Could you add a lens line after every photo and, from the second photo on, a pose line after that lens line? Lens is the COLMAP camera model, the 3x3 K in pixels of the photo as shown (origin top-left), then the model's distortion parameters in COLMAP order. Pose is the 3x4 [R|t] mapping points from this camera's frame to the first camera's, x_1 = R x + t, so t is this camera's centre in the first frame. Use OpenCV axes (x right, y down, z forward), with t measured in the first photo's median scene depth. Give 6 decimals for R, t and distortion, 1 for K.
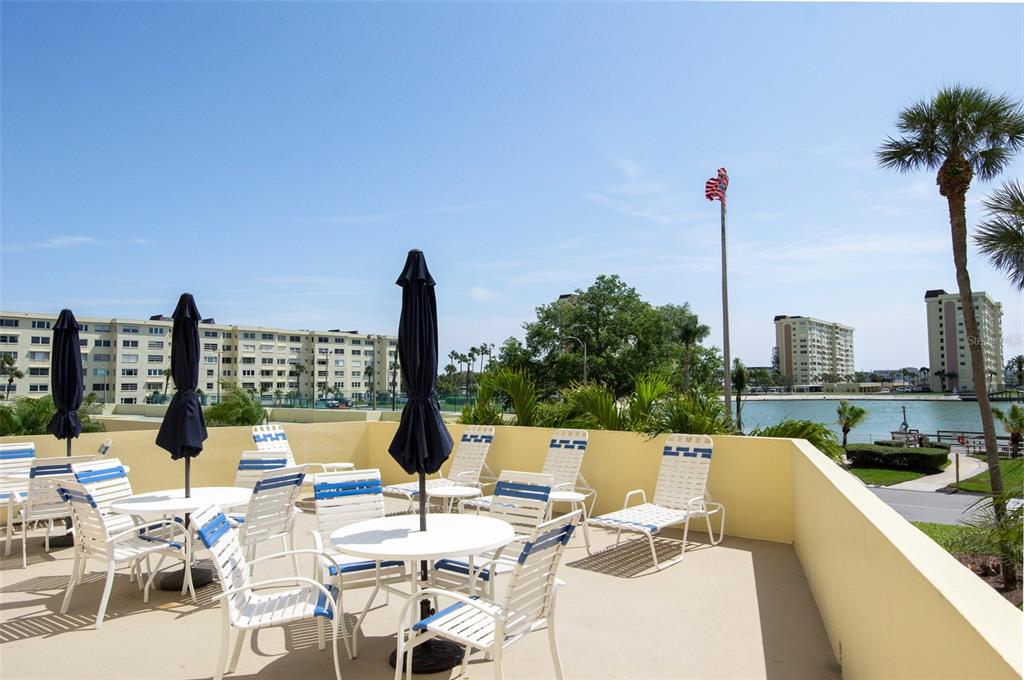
lens RADIAL K [[666.5, 0, 512.0], [0, 666.5, 340.0], [0, 0, 1]] dist [0.006369, -0.001749]
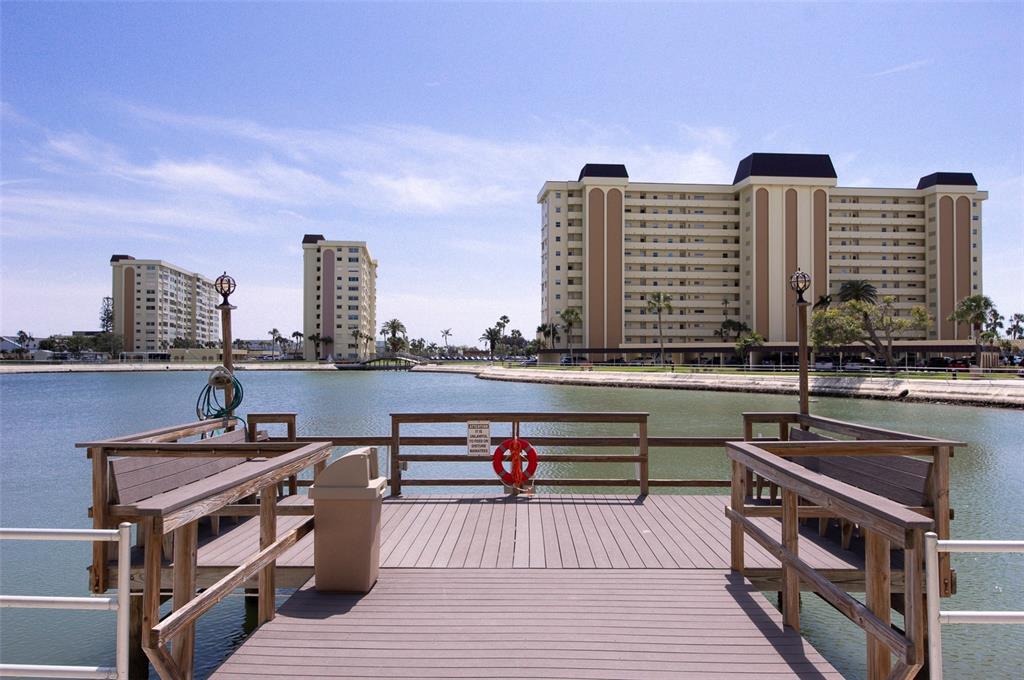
lens RADIAL K [[777.0, 0, 512.0], [0, 777.0, 340.0], [0, 0, 1]] dist [0.023822, -0.005961]
pose [[0.679076, 0.024169, 0.733670, 0.110891], [-0.053197, 0.998450, 0.016346, 0.024373], [-0.732138, -0.050129, 0.679309, 0.183213]]
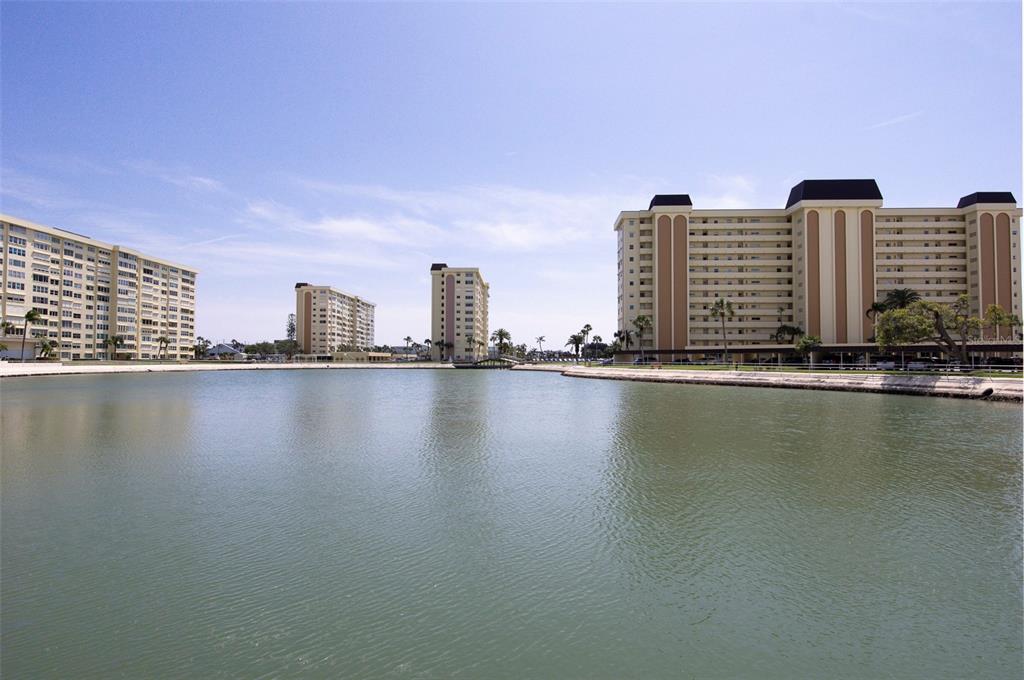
lens RADIAL K [[592.4, 0, 512.0], [0, 592.4, 340.0], [0, 0, 1]] dist [0.014035, -0.020498]
pose [[0.777480, 0.029268, 0.628227, 0.147385], [-0.047717, 0.998782, 0.012523, 0.027387], [-0.627095, -0.039714, 0.777930, 0.210249]]
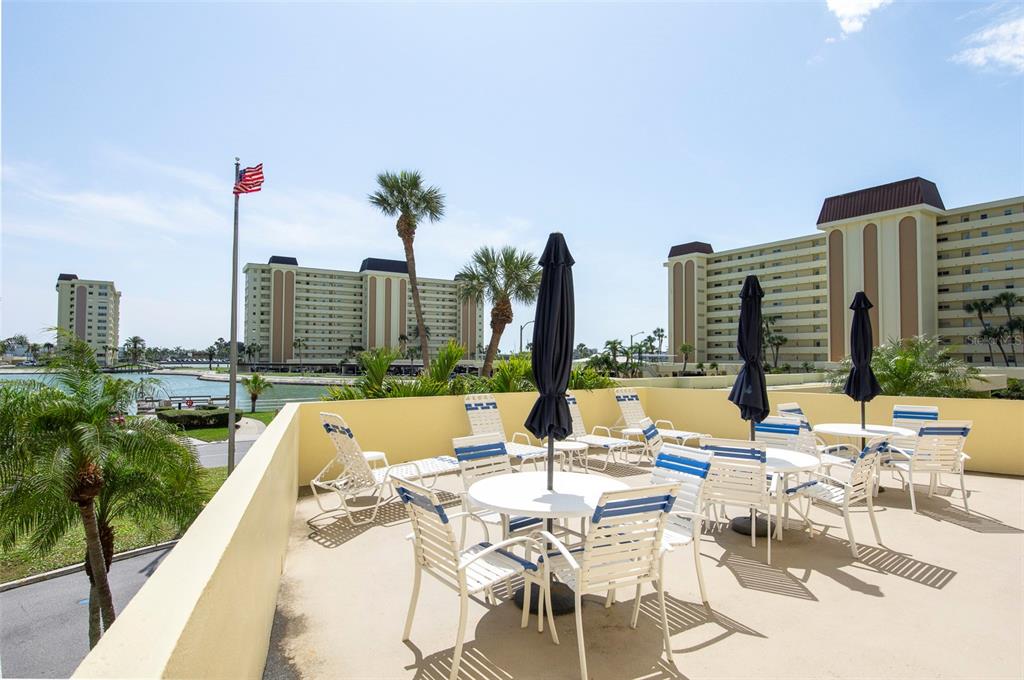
lens RADIAL K [[552.7, 0, 512.0], [0, 552.7, 340.0], [0, 0, 1]] dist [0.013005, -0.020224]
pose [[0.283043, 0.037984, 0.958355, -0.035023], [-0.068443, 0.997468, -0.019320, 0.001959], [-0.956662, -0.060124, 0.284926, 0.025991]]
